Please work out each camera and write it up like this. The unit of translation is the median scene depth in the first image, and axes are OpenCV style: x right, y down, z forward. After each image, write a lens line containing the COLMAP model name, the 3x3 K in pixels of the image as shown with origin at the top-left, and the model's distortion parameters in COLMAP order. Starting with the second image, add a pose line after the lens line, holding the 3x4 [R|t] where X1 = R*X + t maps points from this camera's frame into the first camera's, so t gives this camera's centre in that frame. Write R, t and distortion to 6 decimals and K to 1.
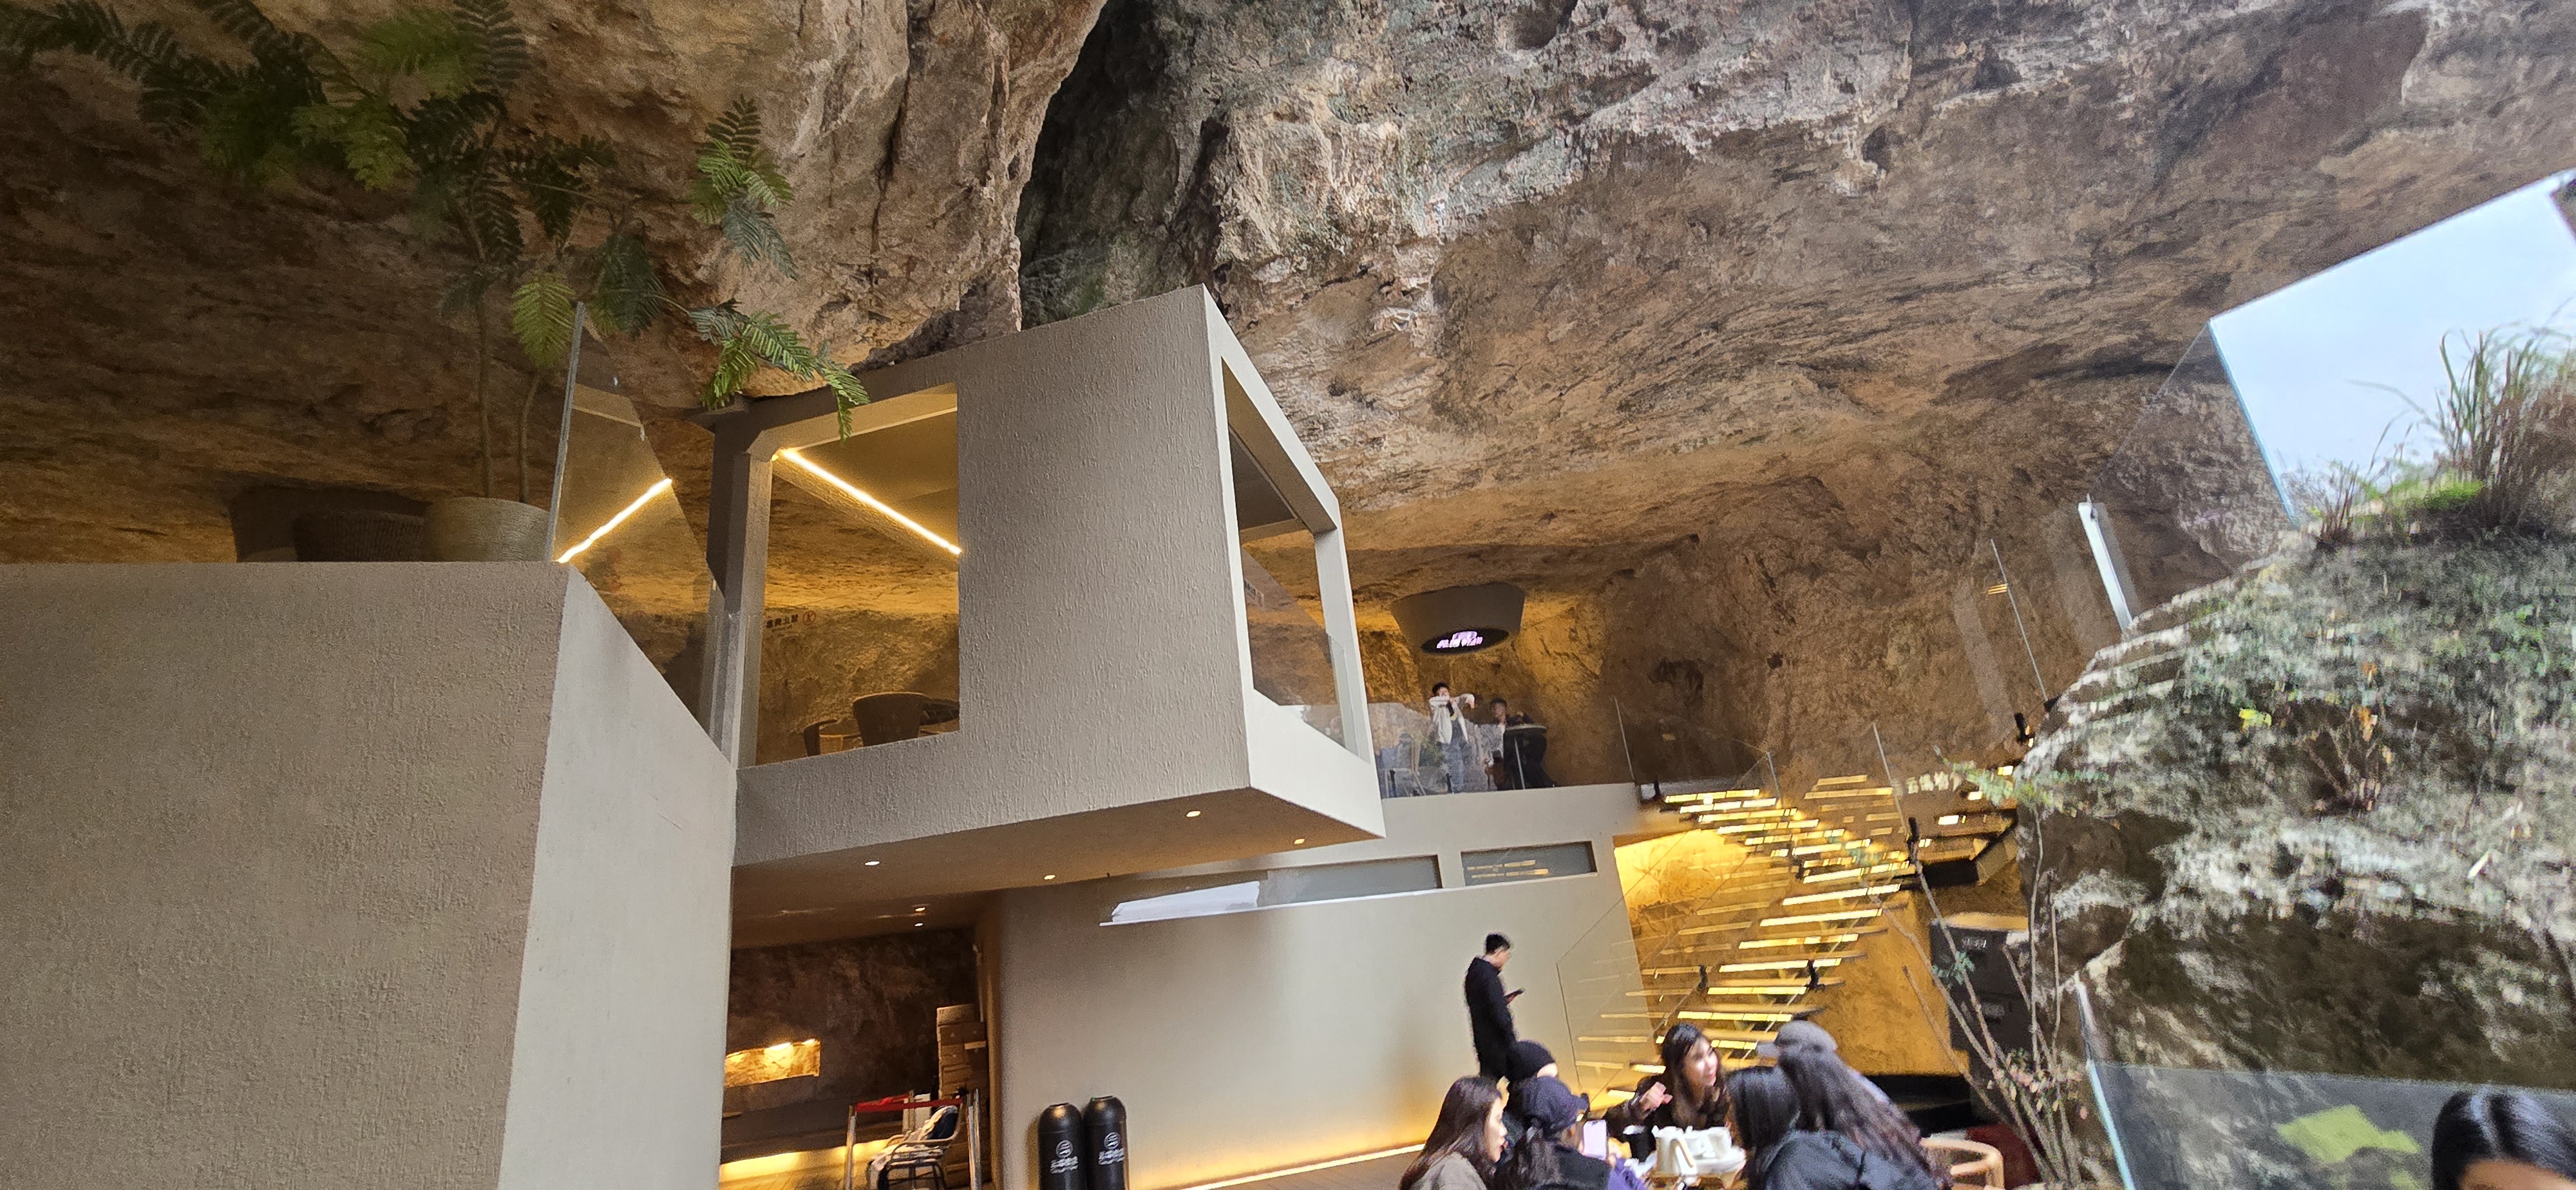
lens RADIAL K [[1050.7, 0, 1288.0], [0, 1050.7, 595.0], [0, 0, 1]] dist [-0.000018, 0.000314]
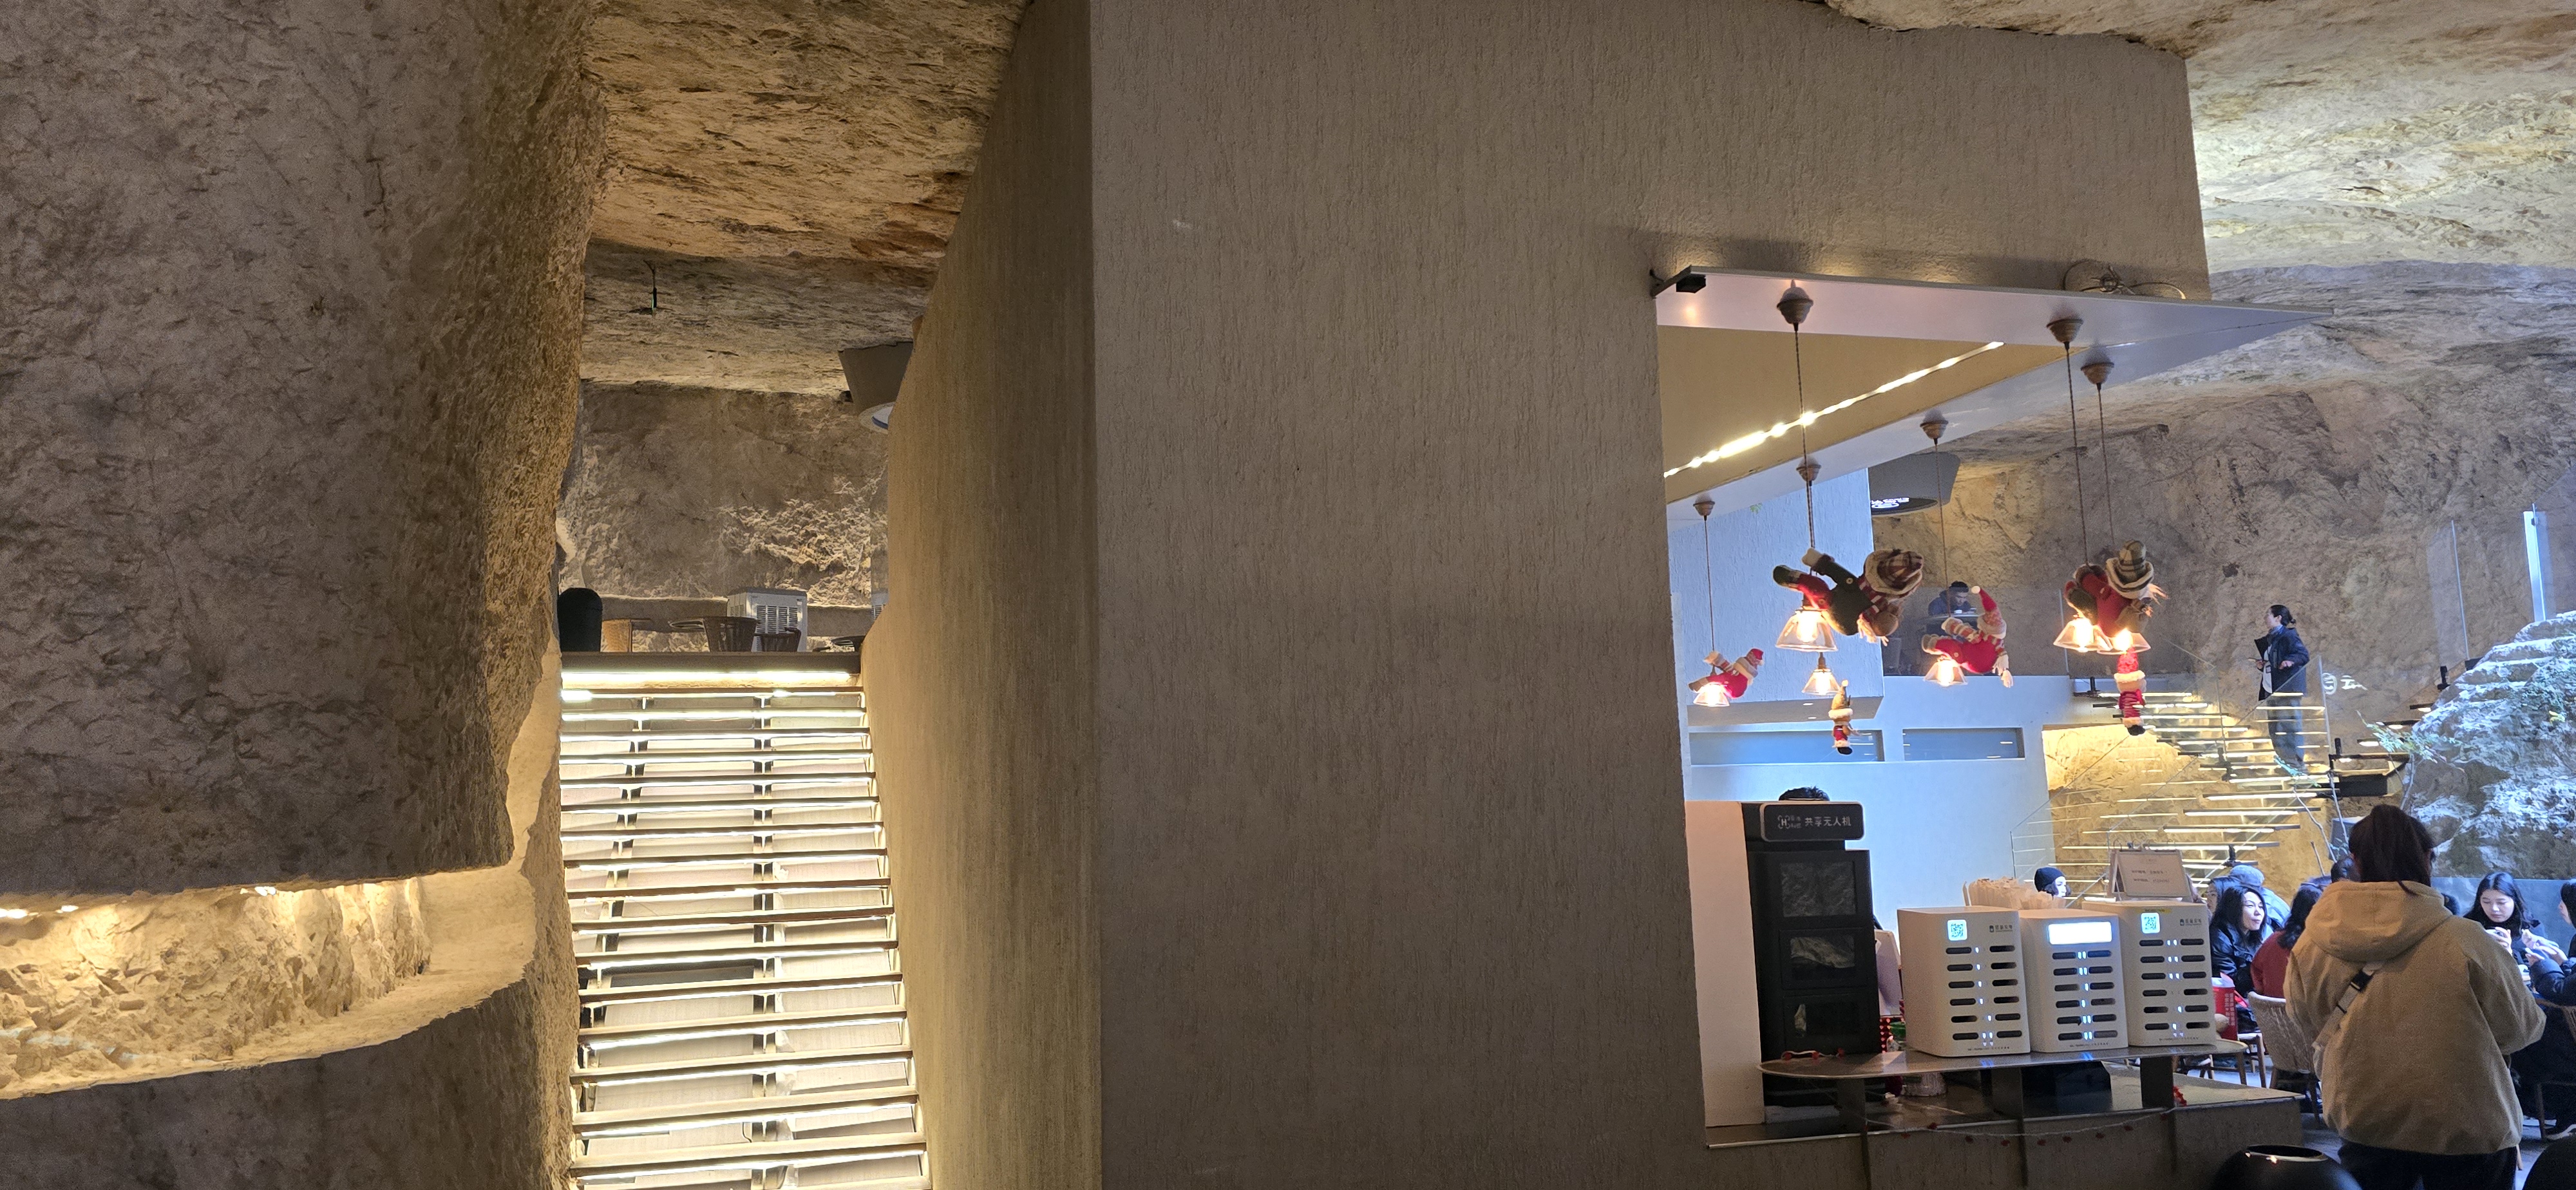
lens RADIAL K [[1667.7, 0, 1288.0], [0, 1667.7, 595.0], [0, 0, 1]] dist [0.028433, -0.022338]
pose [[0.996408, 0.075232, -0.038866, -0.453752], [-0.065925, 0.977262, 0.201527, -0.216981], [0.053143, -0.198241, 0.978712, -0.766009]]
